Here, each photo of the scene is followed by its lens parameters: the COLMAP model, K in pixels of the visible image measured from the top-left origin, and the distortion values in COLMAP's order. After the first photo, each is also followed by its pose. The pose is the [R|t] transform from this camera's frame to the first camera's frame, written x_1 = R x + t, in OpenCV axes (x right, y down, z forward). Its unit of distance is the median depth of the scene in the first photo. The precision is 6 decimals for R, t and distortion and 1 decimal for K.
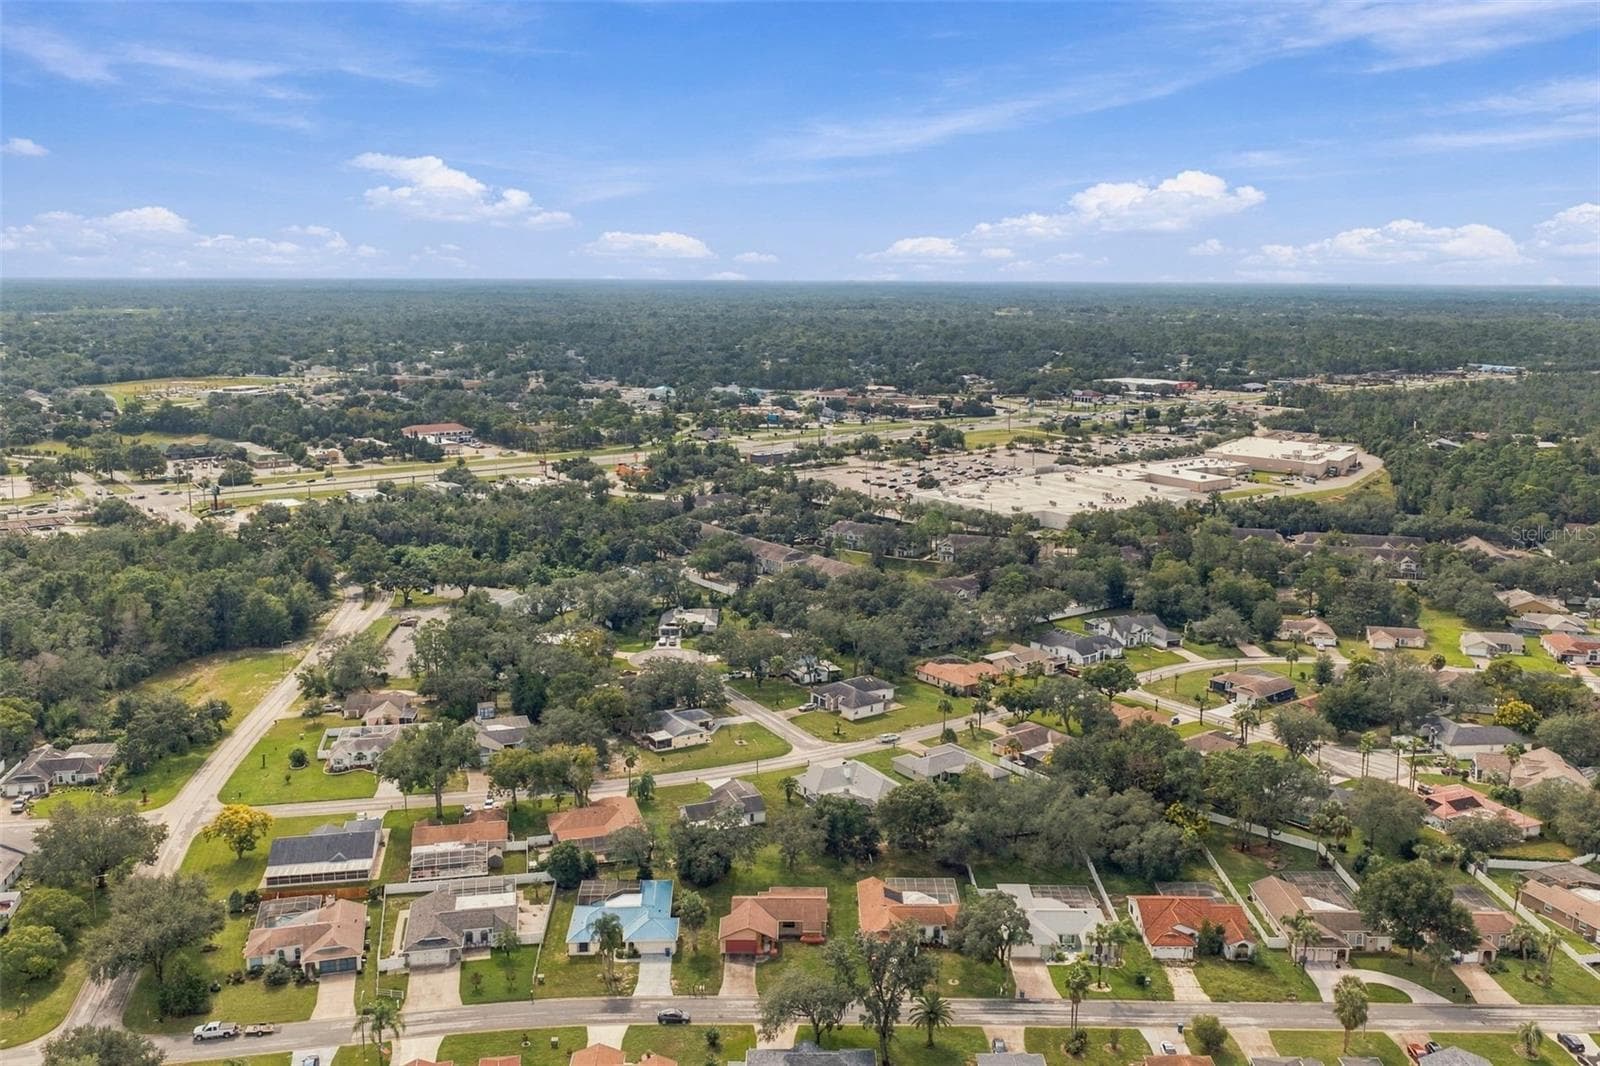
lens RADIAL K [[1324.4, 0, 799.9], [0, 1324.4, 538.9], [0, 0, 1]] dist [0.024831, -0.038023]
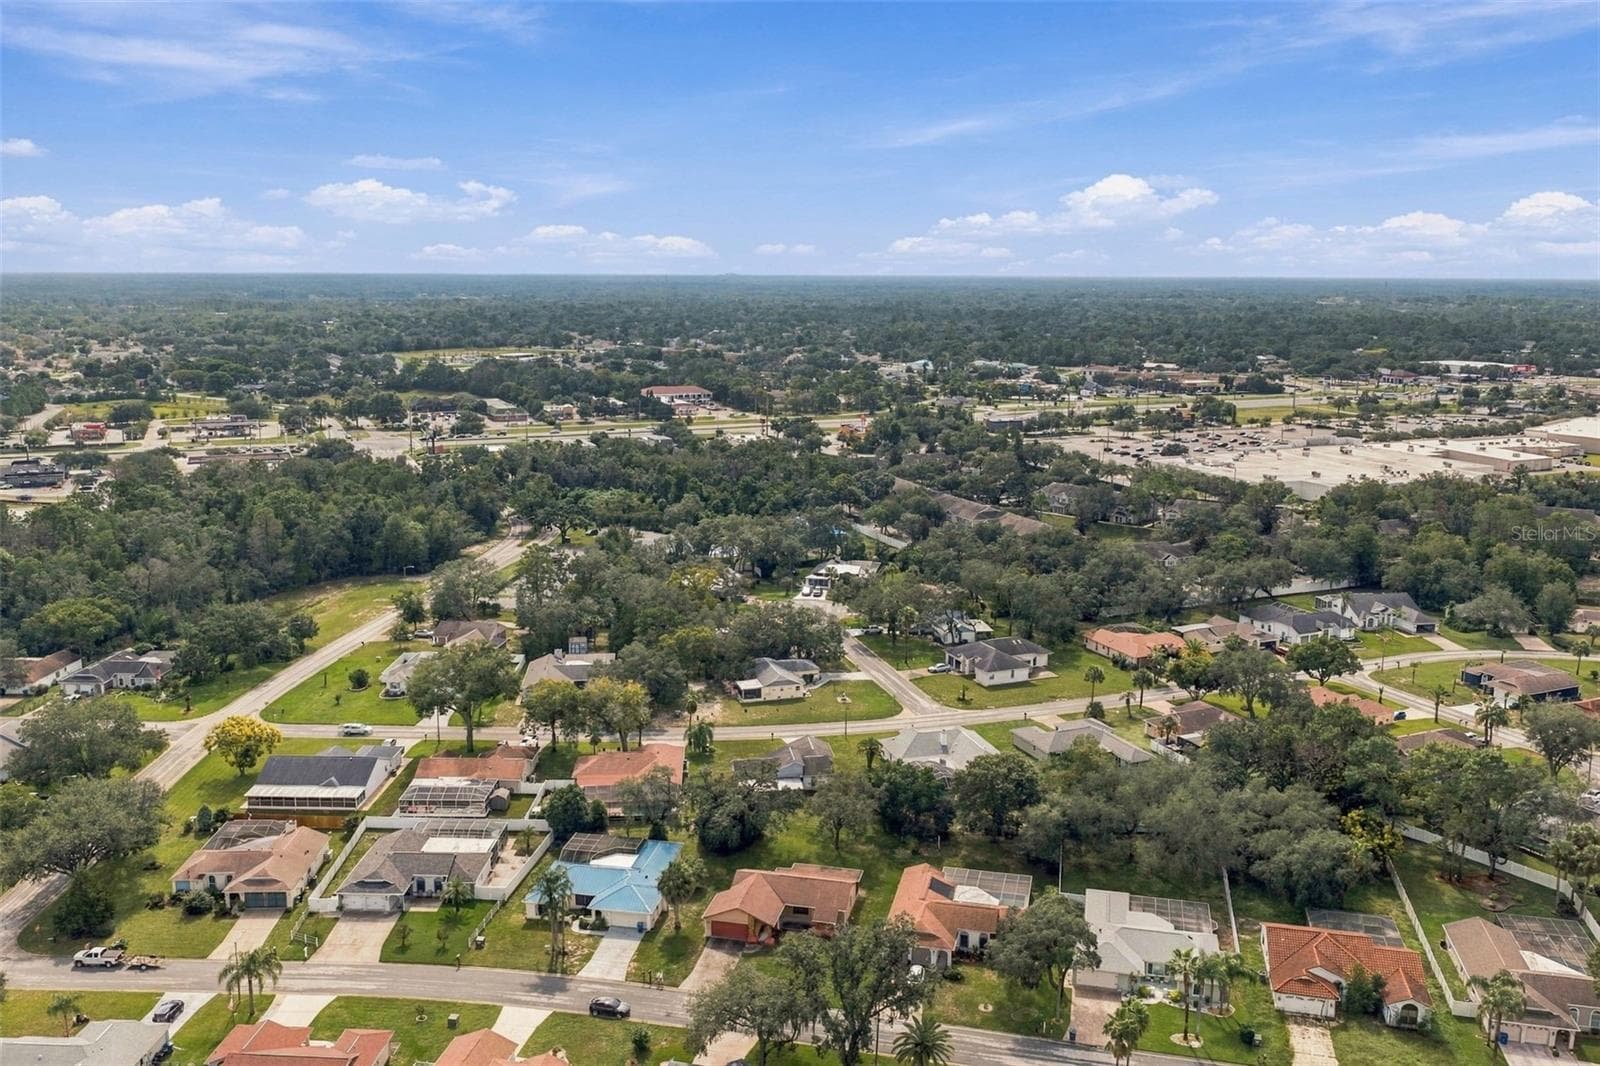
lens RADIAL K [[1324.4, 0, 801.5], [0, 1324.4, 539.4], [0, 0, 1]] dist [0.024831, -0.038023]
pose [[0.973896, 0.044394, -0.222610, 0.129328], [-0.043942, 0.999010, 0.006985, 0.052038], [0.222700, 0.002979, 0.974883, 0.185463]]
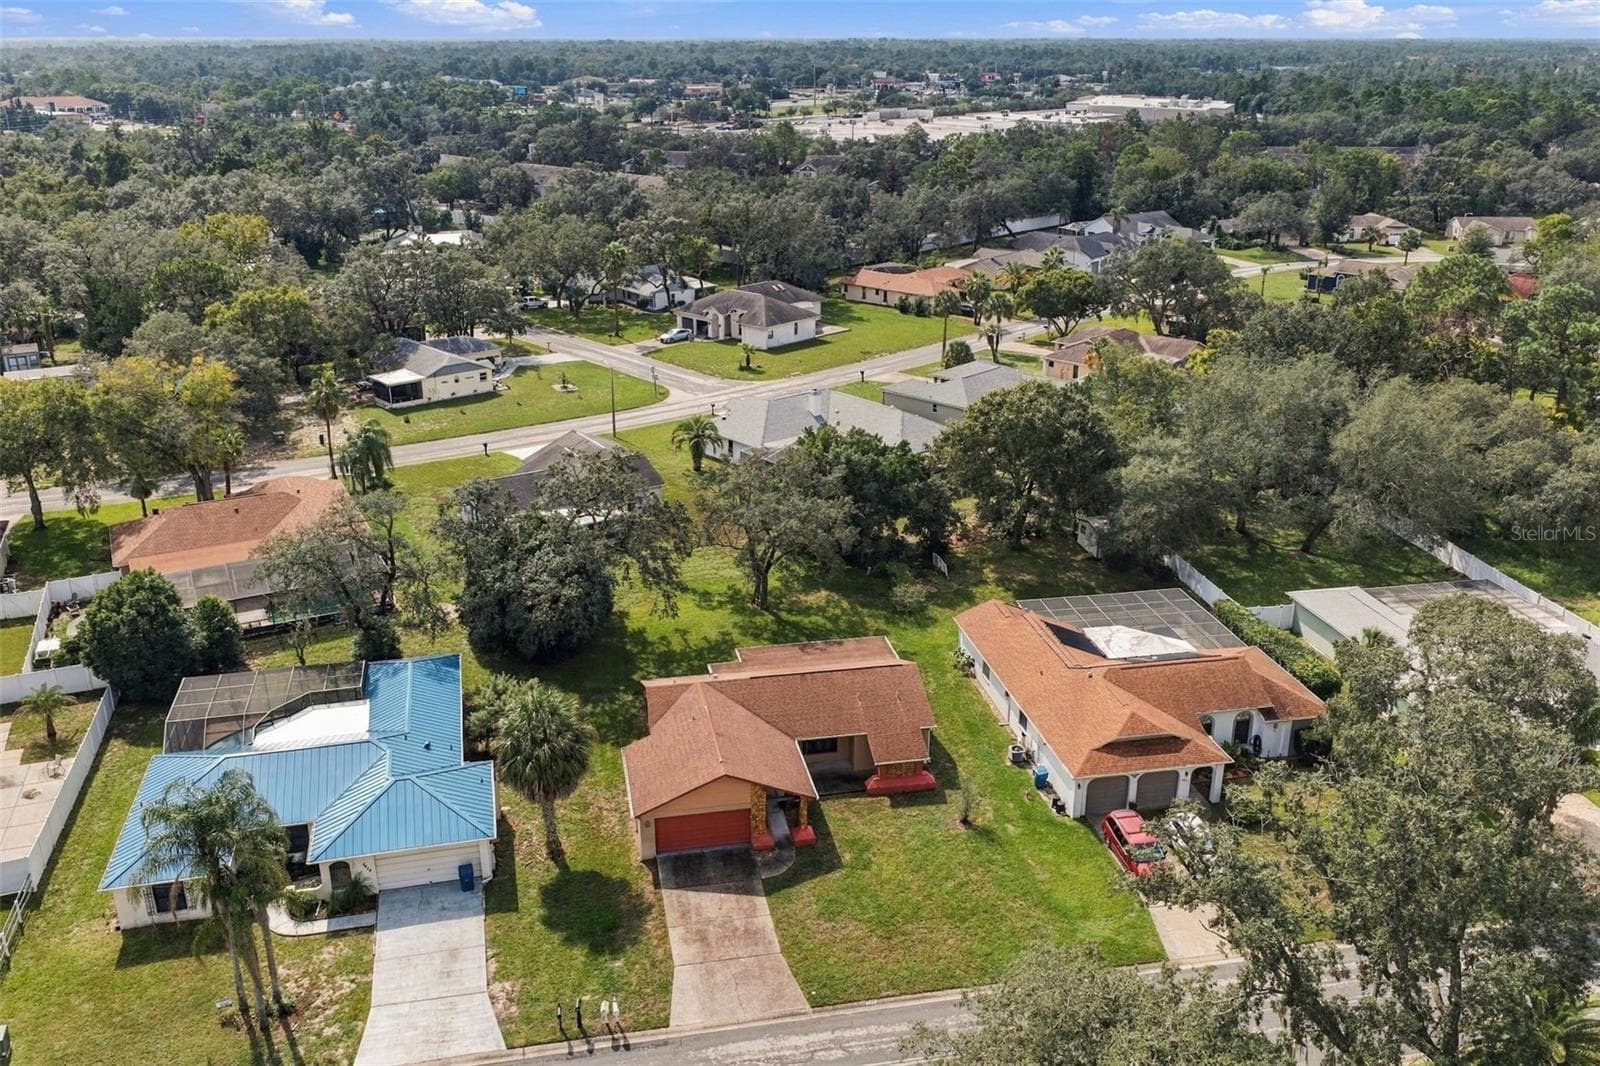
lens RADIAL K [[1324.4, 0, 799.5], [0, 1324.4, 533.1], [0, 0, 1]] dist [0.024831, -0.038023]
pose [[0.981265, -0.072572, 0.178473, -0.057864], [0.042911, 0.985399, 0.164763, 0.146590], [-0.187824, -0.154017, 0.970052, 0.552458]]
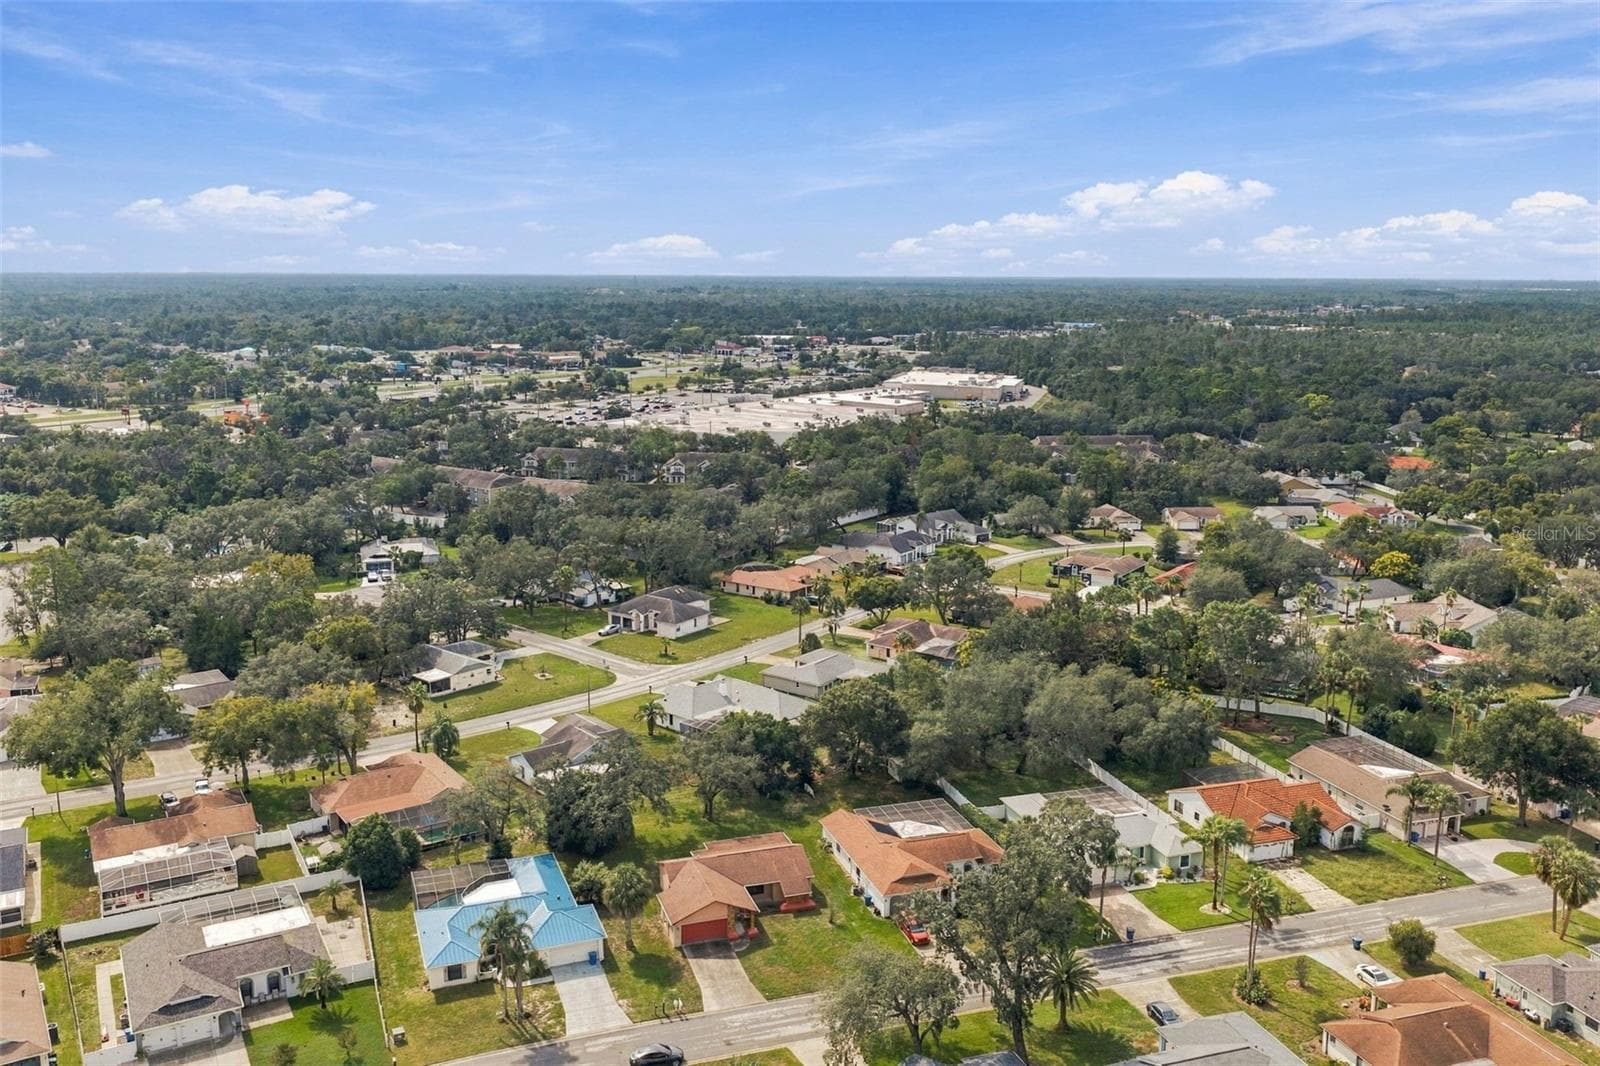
lens RADIAL K [[1324.4, 0, 798.7], [0, 1324.4, 530.2], [0, 0, 1]] dist [0.024831, -0.038023]
pose [[0.950539, -0.061147, 0.304528, -0.146314], [0.062190, 0.998045, 0.006283, 0.087965], [-0.304316, 0.012967, 0.952483, 0.291971]]
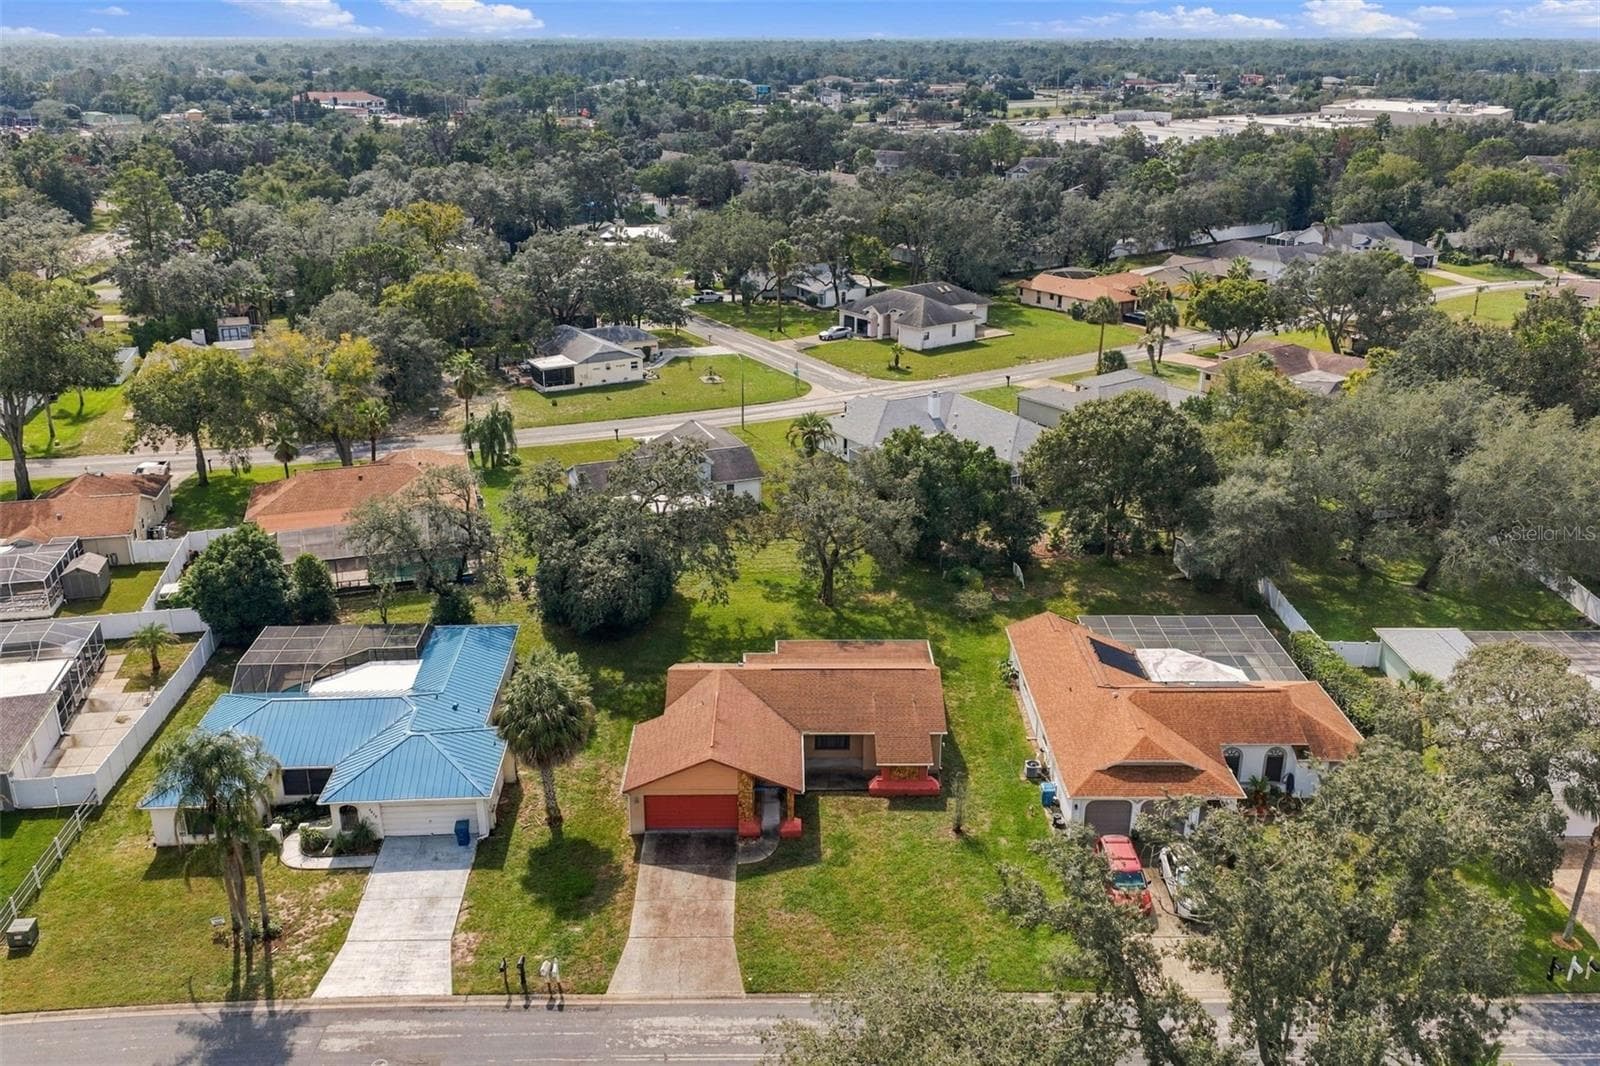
lens RADIAL K [[1324.4, 0, 800.6], [0, 1324.4, 532.3], [0, 0, 1]] dist [0.024831, -0.038023]
pose [[0.999956, -0.007377, 0.005813, -0.014989], [0.006352, 0.987101, 0.159973, 0.147881], [-0.006918, -0.159929, 0.987104, 0.544887]]
